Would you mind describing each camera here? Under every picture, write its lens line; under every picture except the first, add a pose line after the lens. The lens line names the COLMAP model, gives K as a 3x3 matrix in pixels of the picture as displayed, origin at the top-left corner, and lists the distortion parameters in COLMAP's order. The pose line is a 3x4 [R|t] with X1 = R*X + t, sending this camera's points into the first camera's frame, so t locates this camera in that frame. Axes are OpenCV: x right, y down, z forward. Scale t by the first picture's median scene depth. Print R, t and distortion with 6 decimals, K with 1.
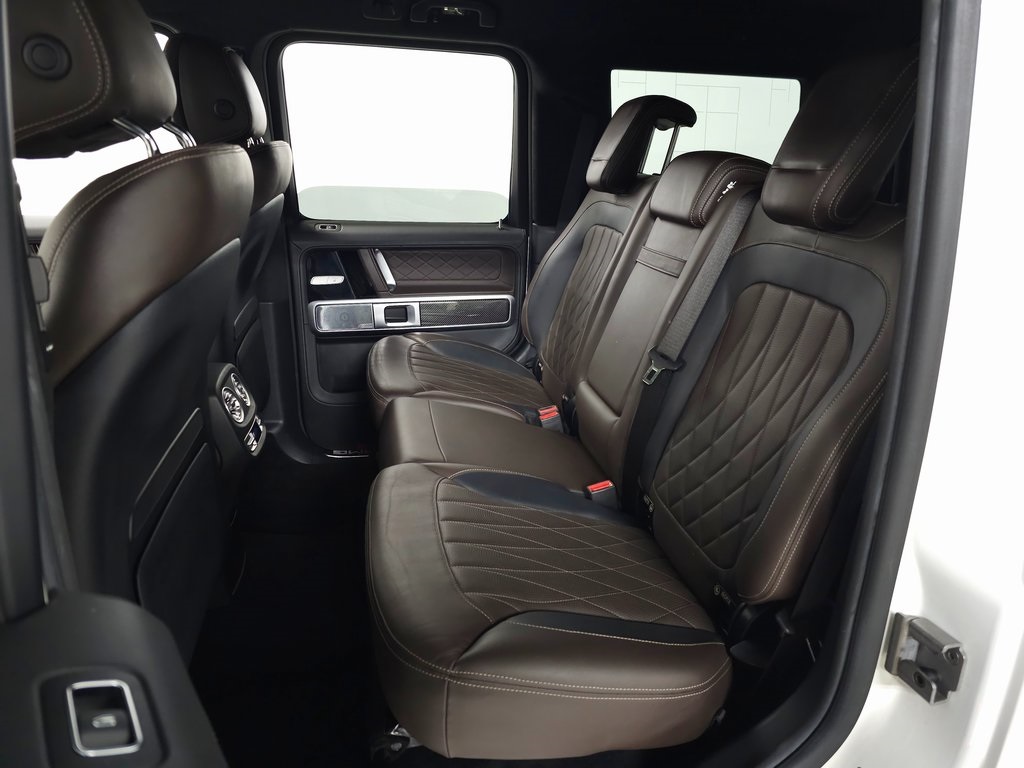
lens RADIAL K [[700.9, 0, 509.3], [0, 700.9, 384.4], [0, 0, 1]] dist [0.056029, -0.068755]
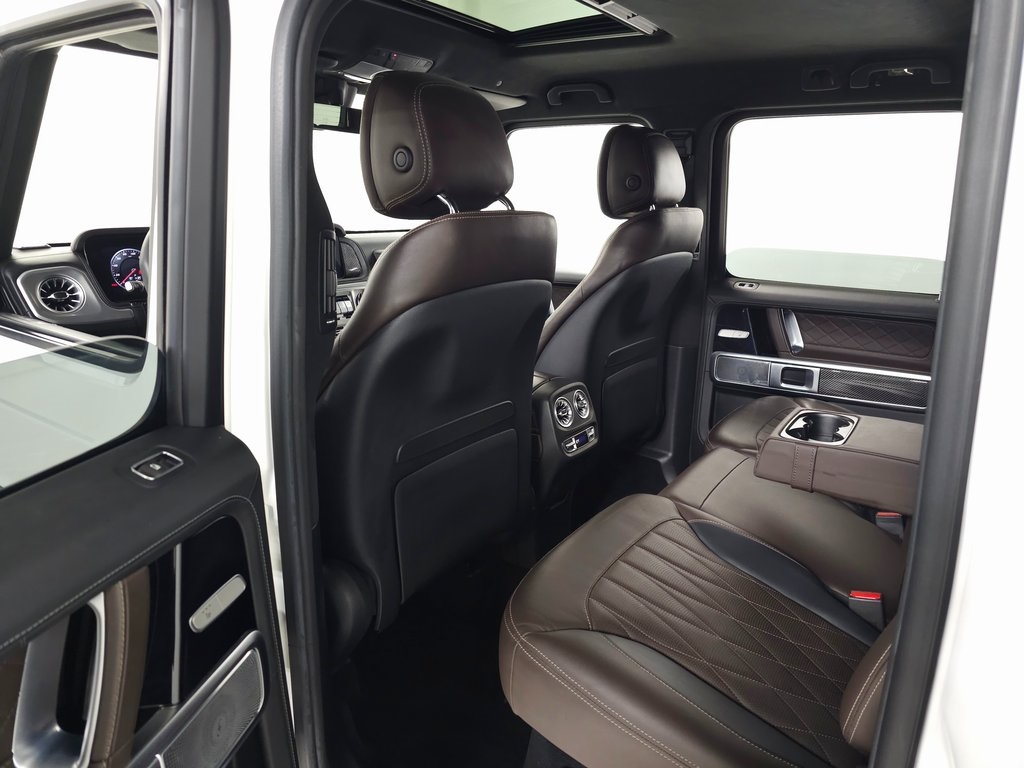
lens RADIAL K [[700.9, 0, 509.3], [0, 700.9, 384.4], [0, 0, 1]] dist [0.056029, -0.068755]
pose [[0.678067, 0.175099, -0.713839, 0.280382], [-0.235314, 0.971806, 0.014855, -0.010169], [0.696314, 0.157904, 0.700153, 0.032401]]
